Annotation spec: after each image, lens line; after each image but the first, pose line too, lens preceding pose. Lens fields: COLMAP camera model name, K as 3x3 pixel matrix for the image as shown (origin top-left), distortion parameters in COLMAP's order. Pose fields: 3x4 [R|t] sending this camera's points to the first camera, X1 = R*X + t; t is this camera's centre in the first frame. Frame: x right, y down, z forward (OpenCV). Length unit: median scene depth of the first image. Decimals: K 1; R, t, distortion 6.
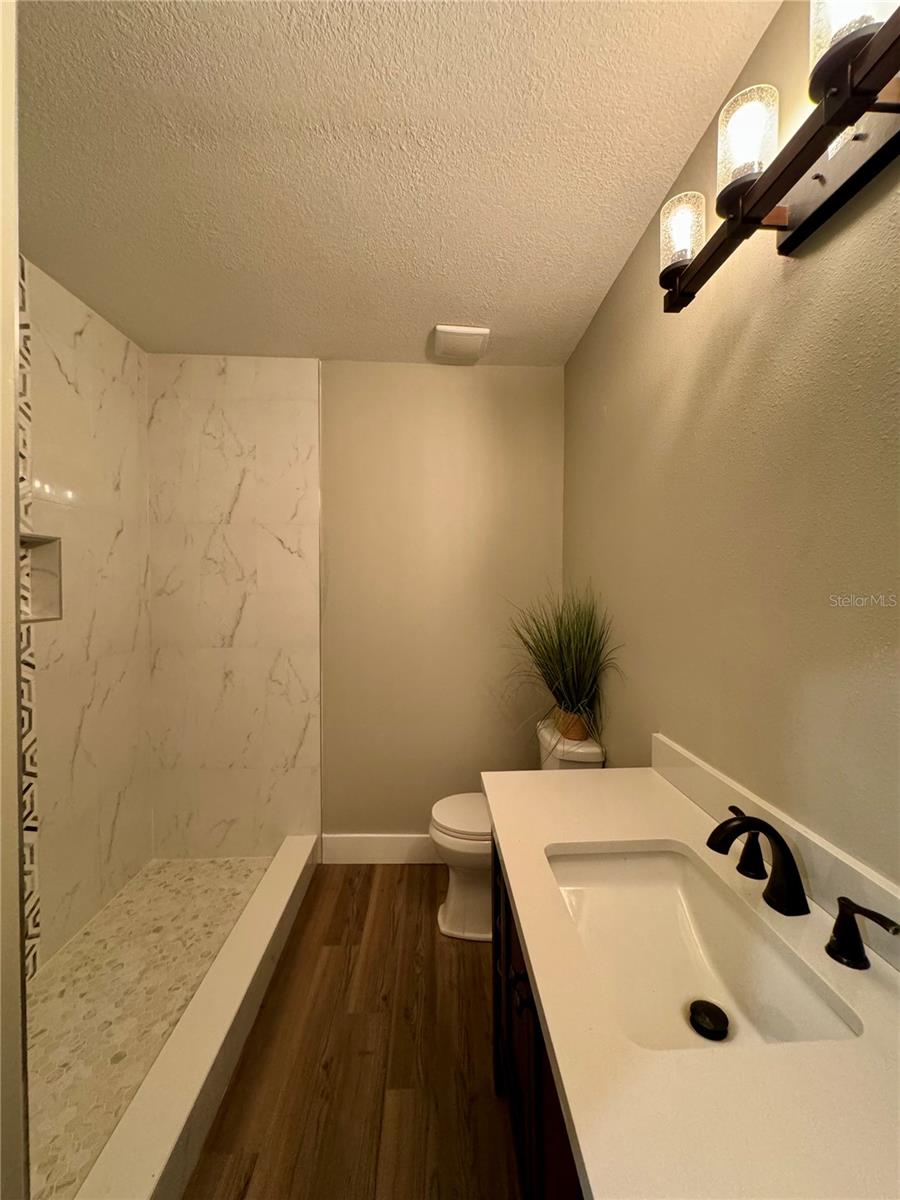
lens RADIAL K [[482.0, 0, 451.3], [0, 482.0, 596.2], [0, 0, 1]] dist [-0.002981, 0.000207]
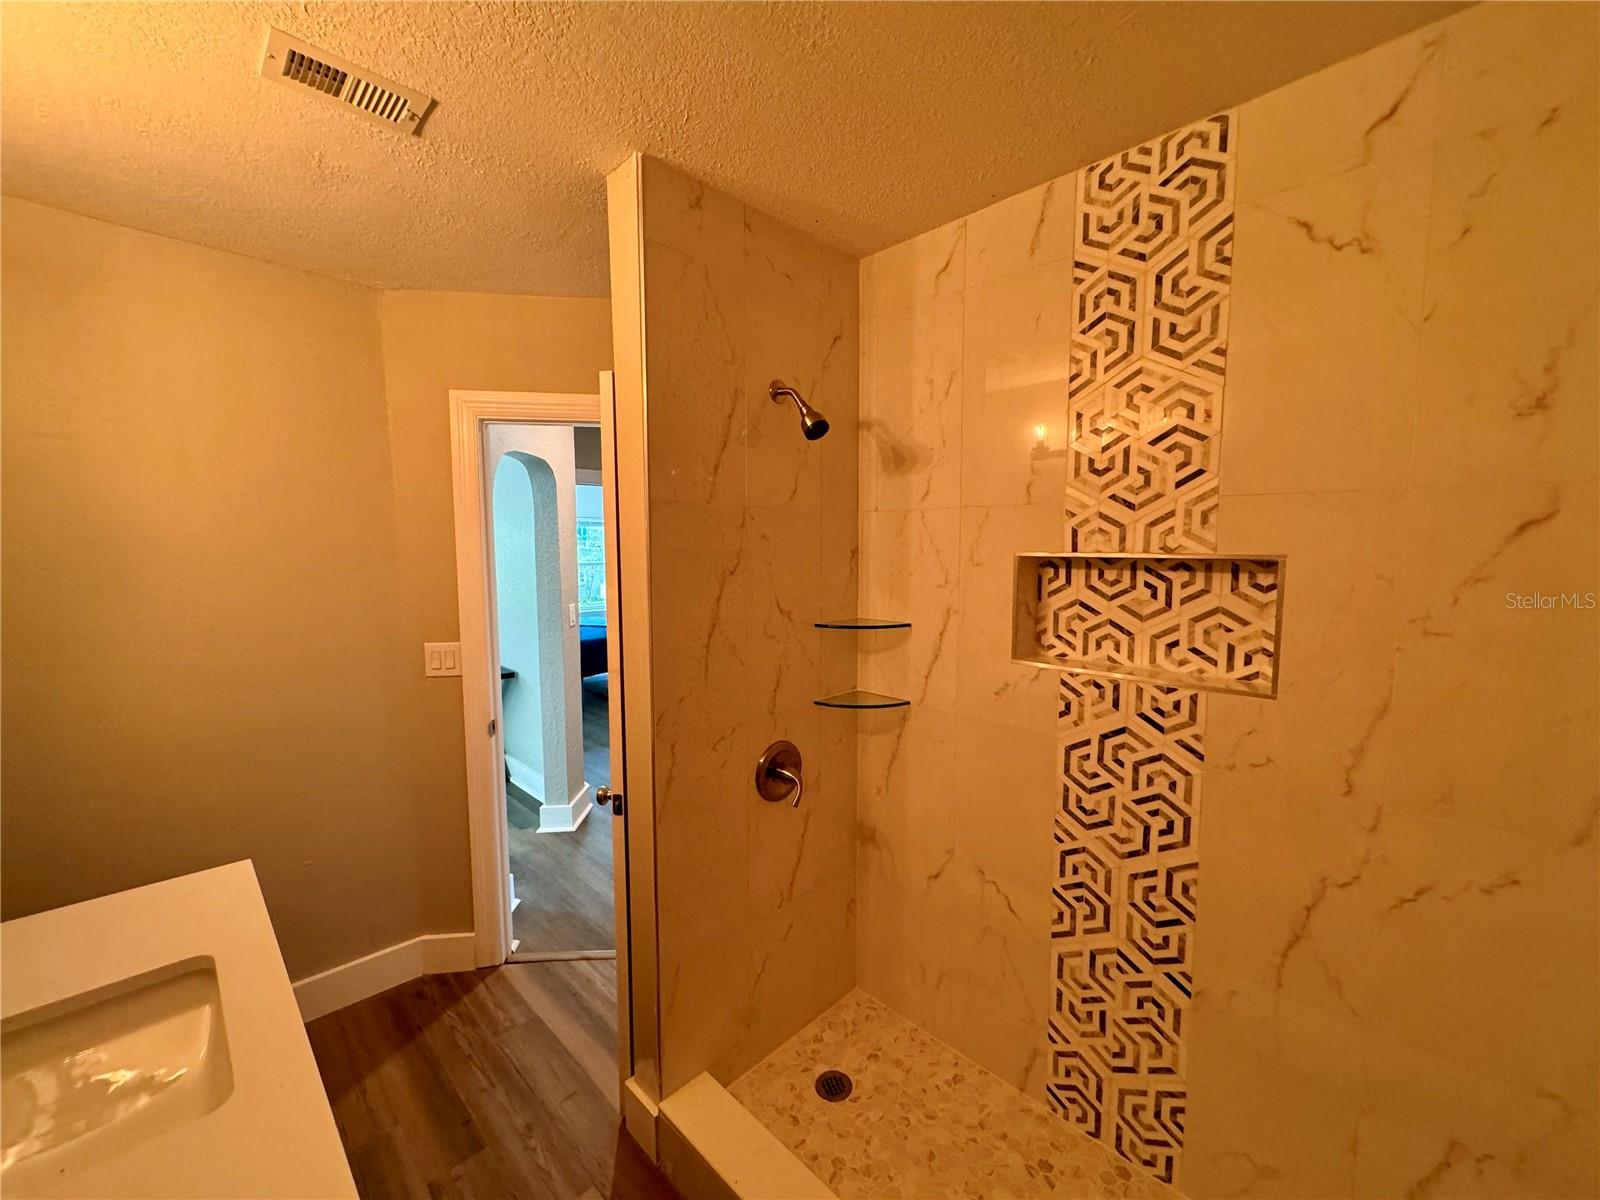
lens RADIAL K [[642.7, 0, 800.5], [0, 642.7, 603.1], [0, 0, 1]] dist [-0.002981, 0.000207]
pose [[-0.736144, 0.053014, -0.674745, 0.109902], [-0.018543, 0.994974, 0.098406, -0.134949], [0.676570, 0.084953, -0.731461, 1.227526]]
